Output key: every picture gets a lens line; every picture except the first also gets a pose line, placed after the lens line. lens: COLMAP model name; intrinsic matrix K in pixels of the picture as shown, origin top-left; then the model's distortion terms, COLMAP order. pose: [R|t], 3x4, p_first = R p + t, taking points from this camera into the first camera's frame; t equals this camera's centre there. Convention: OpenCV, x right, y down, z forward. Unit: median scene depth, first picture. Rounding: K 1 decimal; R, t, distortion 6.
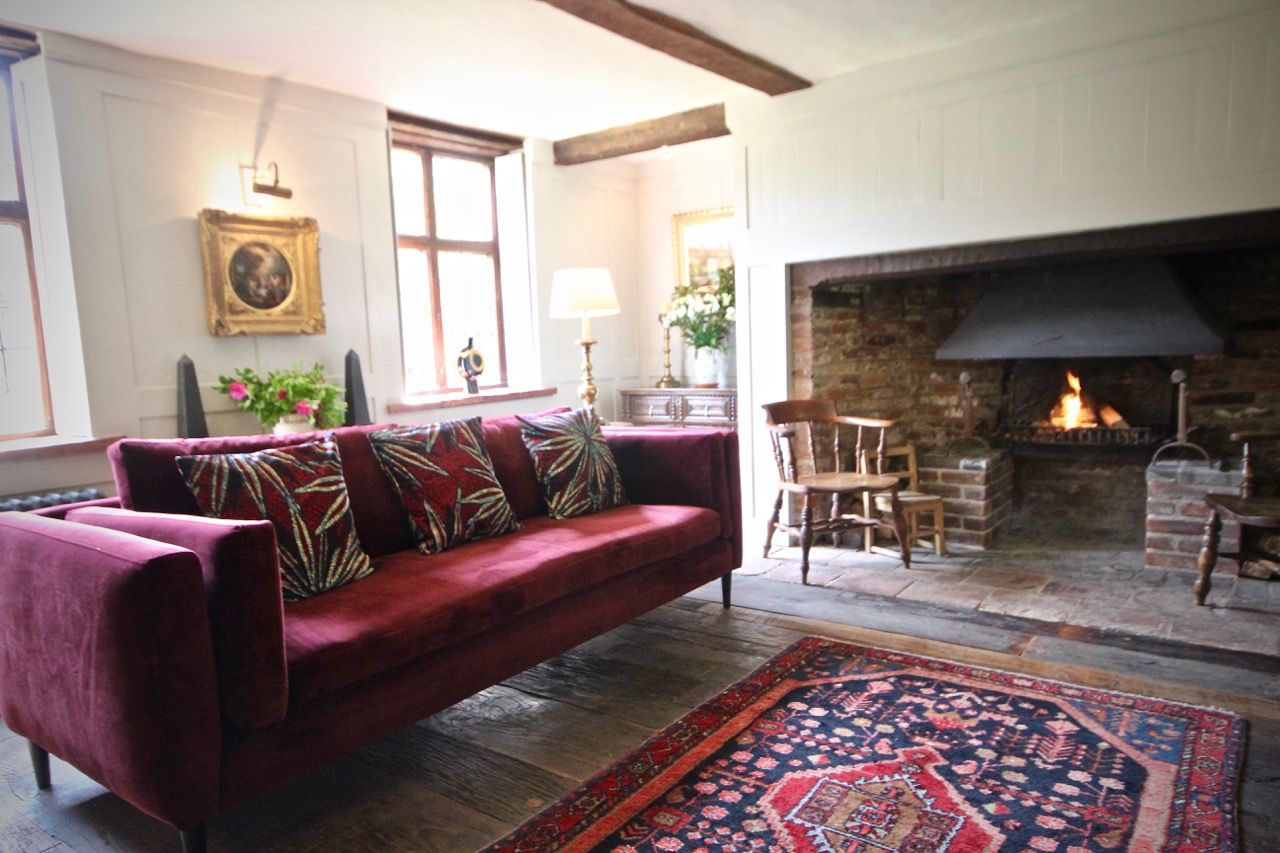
lens RADIAL K [[849.7, 0, 640.0], [0, 849.7, 426.5], [0, 0, 1]] dist [0.003589, 0.002486]
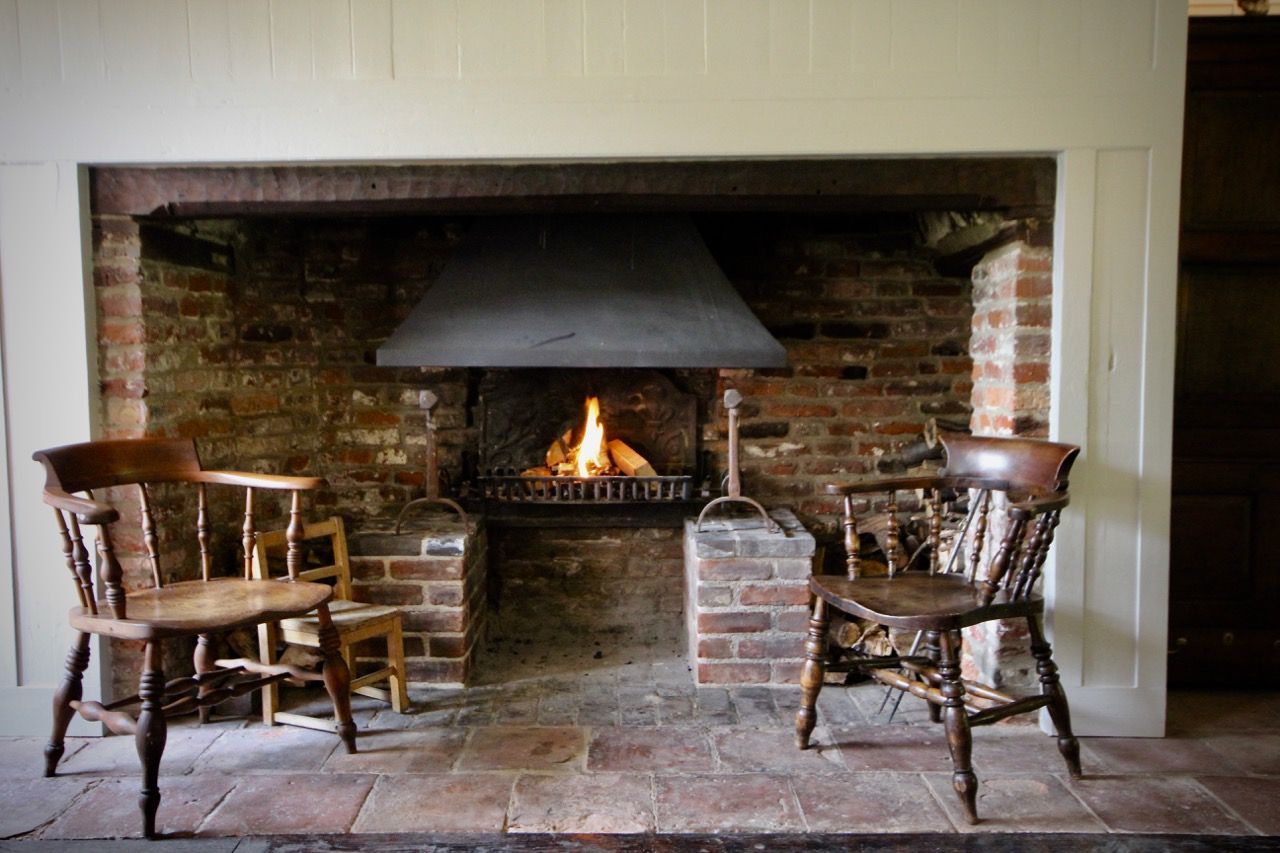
lens RADIAL K [[1102.8, 0, 641.1], [0, 1102.8, 459.2], [0, 0, 1]] dist [-0.001681, 0.066682]
pose [[0.797582, -0.024422, 0.602717, 0.041003], [0.028286, 0.999595, 0.003073, -0.013926], [-0.602548, 0.014597, 0.797949, 0.304428]]
